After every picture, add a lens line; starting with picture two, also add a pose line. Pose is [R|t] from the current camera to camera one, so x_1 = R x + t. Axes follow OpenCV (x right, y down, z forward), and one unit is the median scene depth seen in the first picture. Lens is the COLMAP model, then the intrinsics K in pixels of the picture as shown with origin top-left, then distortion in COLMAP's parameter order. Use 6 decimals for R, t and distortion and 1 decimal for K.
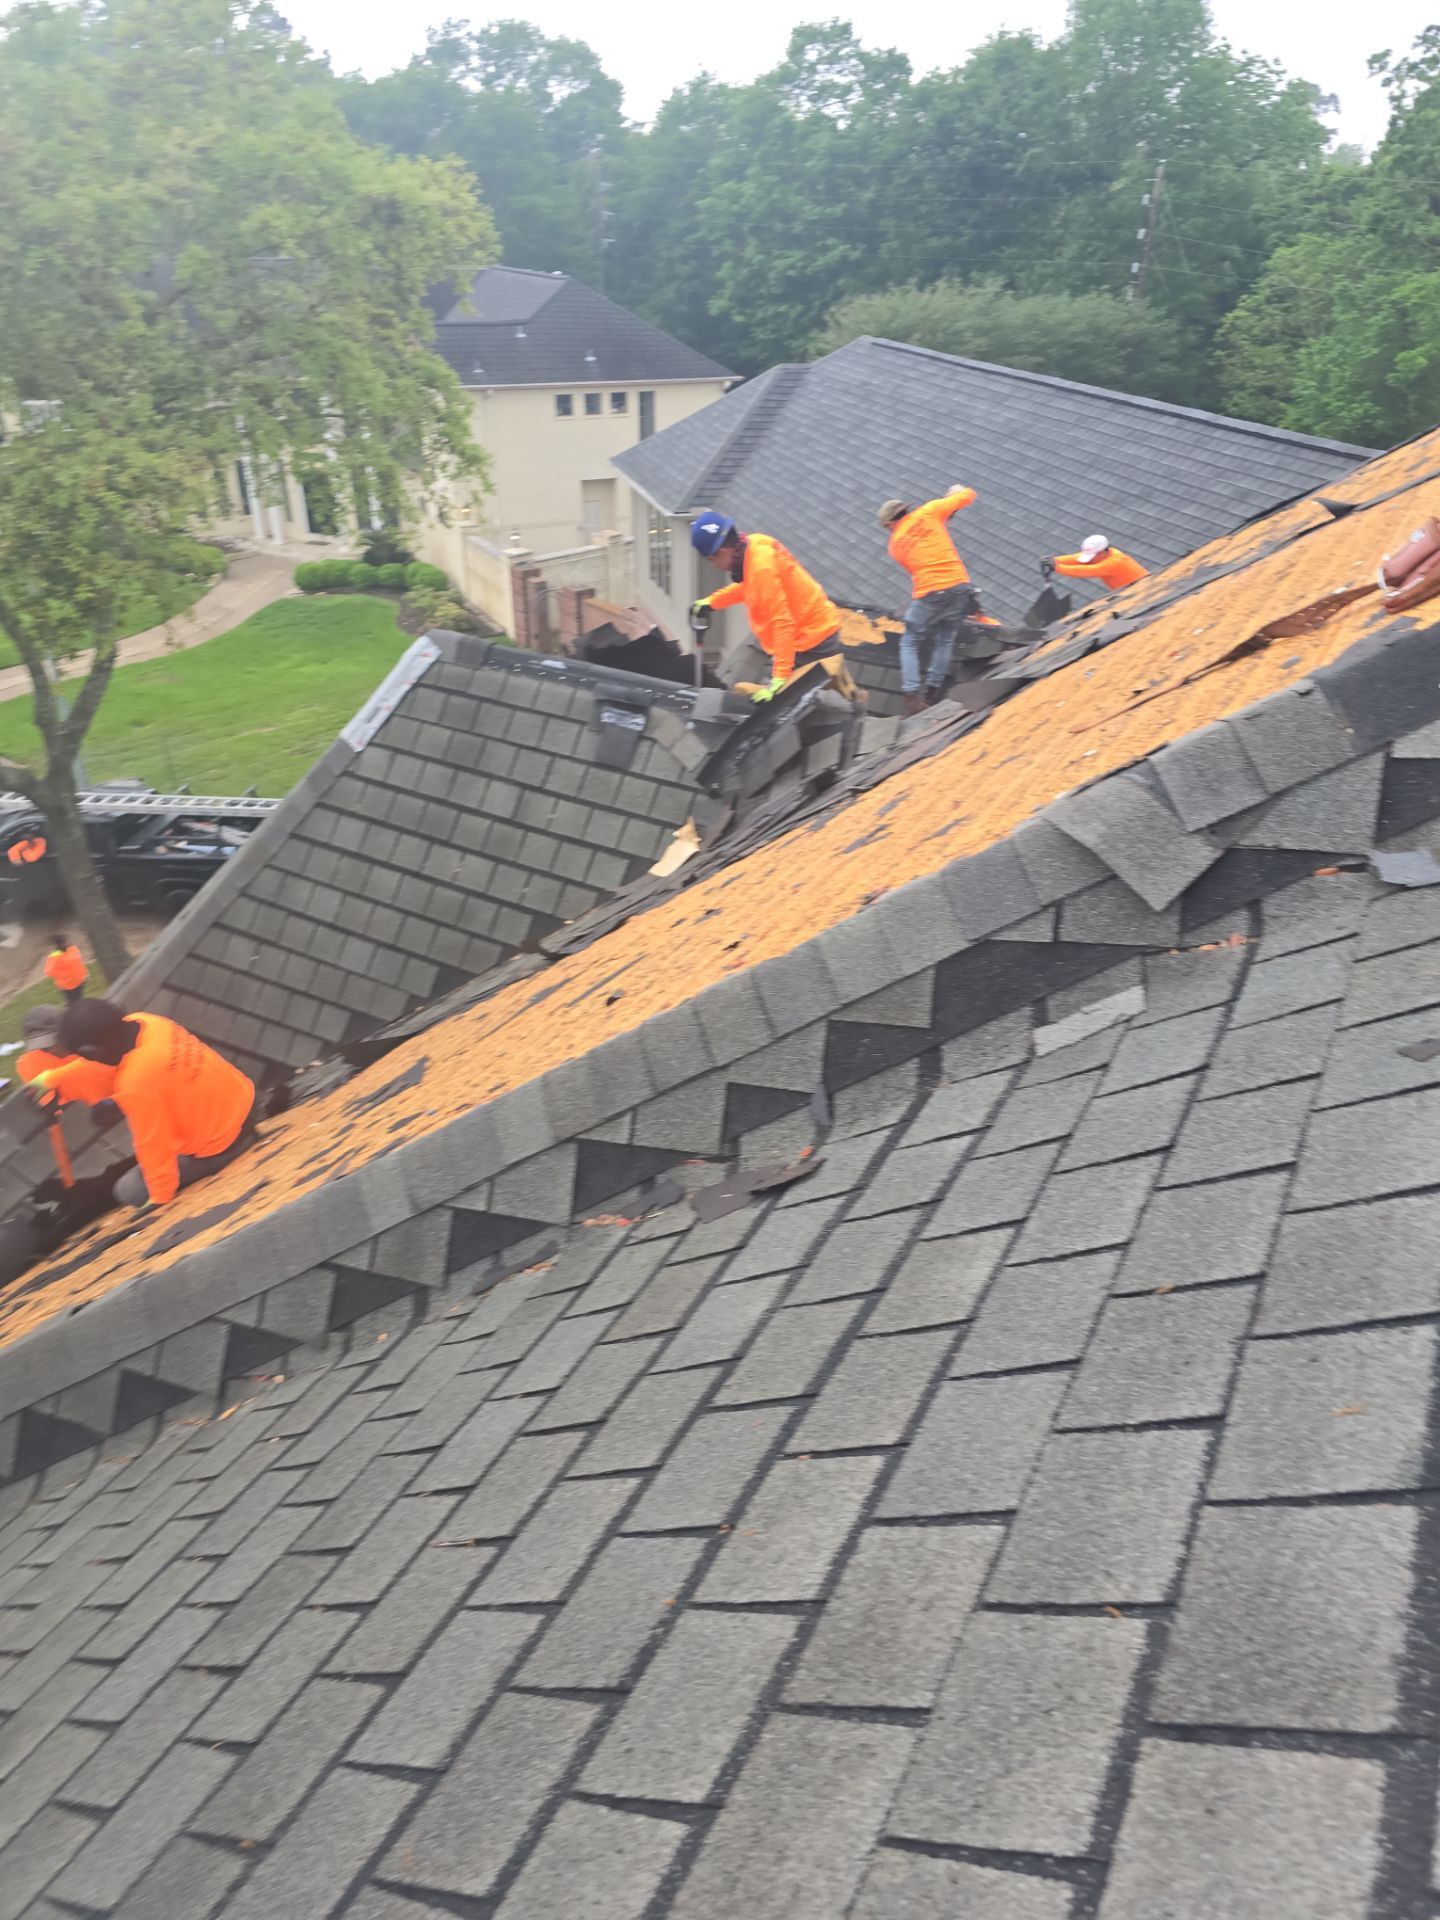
lens RADIAL K [[1276.5, 0, 710.6], [0, 1276.5, 959.5], [0, 0, 1]] dist [0.069296, -0.055710]
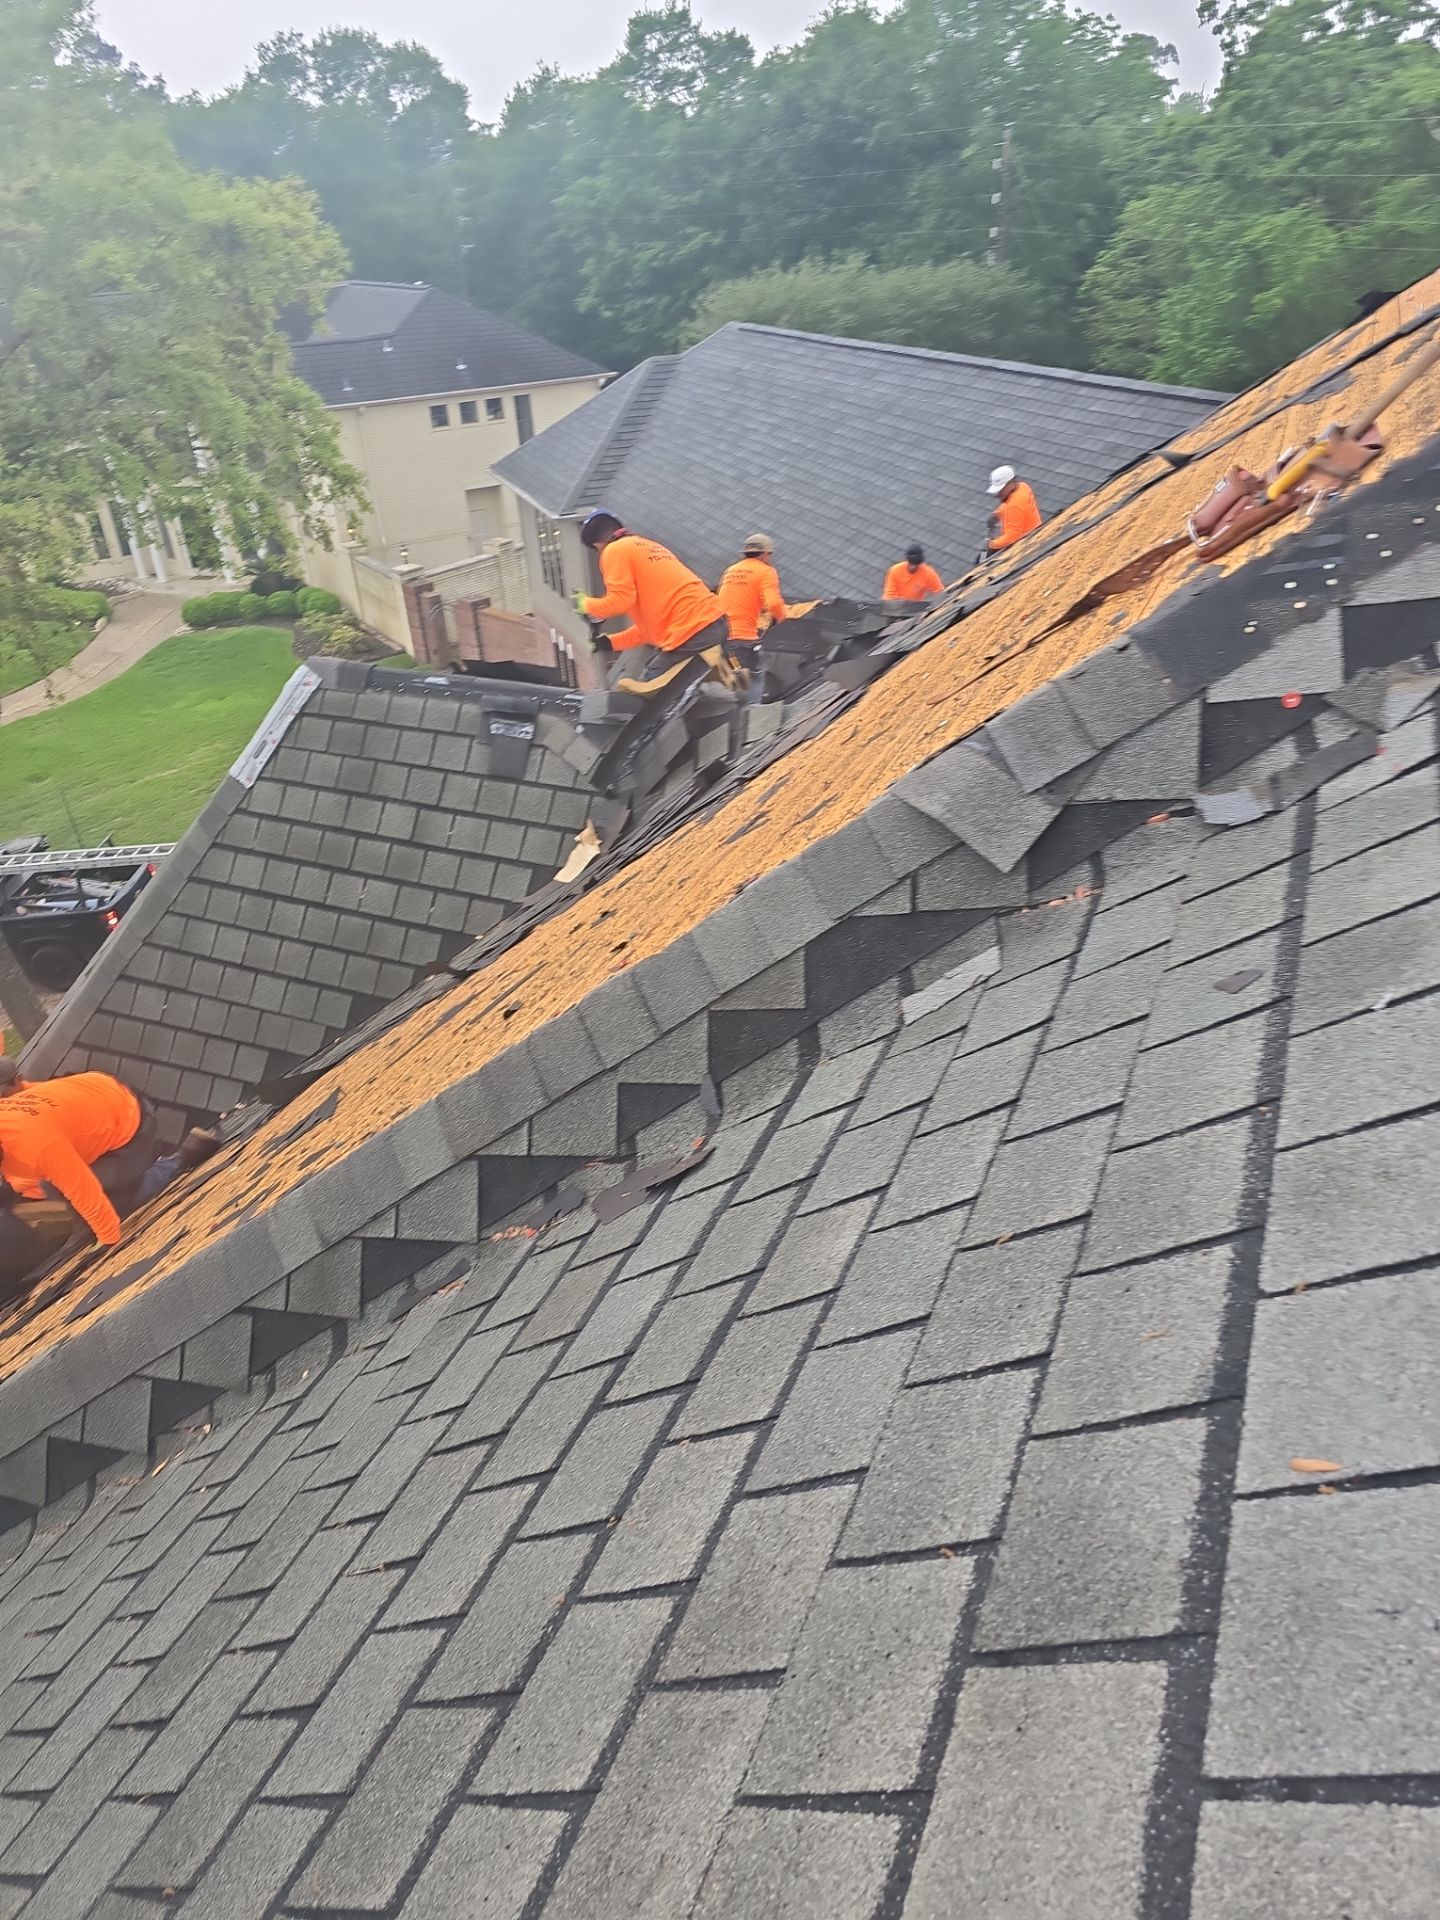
lens RADIAL K [[1276.5, 0, 716.2], [0, 1276.5, 961.9], [0, 0, 1]] dist [0.069296, -0.055710]
pose [[0.993368, -0.105515, 0.045686, 0.055460], [0.105197, 0.994408, 0.009320, -0.000240], [-0.046413, -0.004452, 0.998912, -0.013491]]
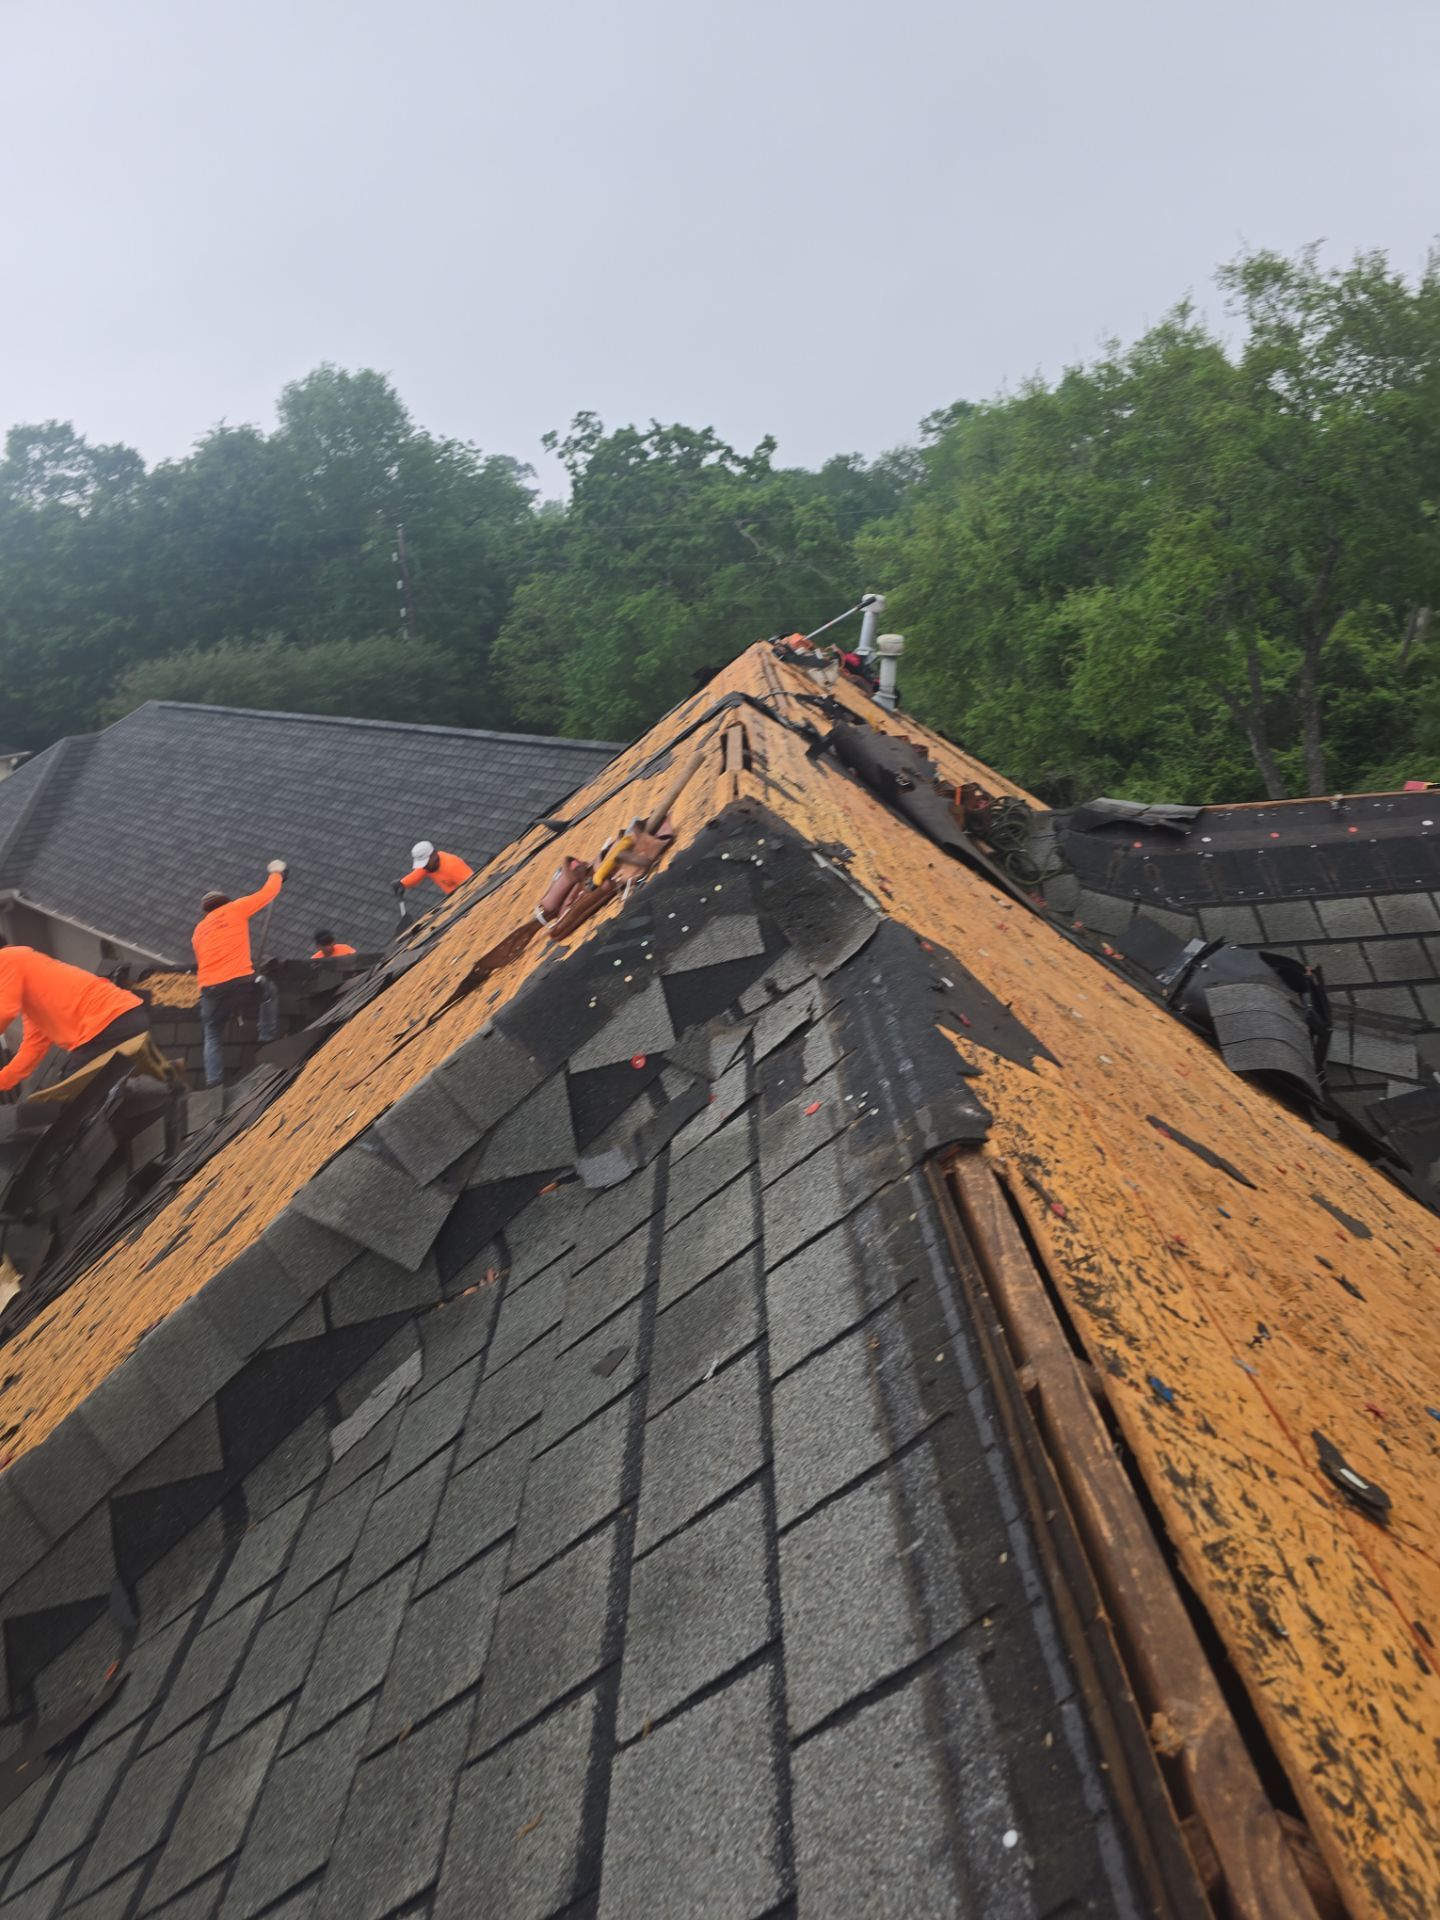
lens RADIAL K [[1276.5, 0, 723.4], [0, 1276.5, 958.6], [0, 0, 1]] dist [0.069296, -0.055710]
pose [[0.871672, -0.223236, 0.436295, 0.152272], [0.313651, 0.938149, -0.146628, -0.038732], [-0.376577, 0.264656, 0.887776, -0.054918]]
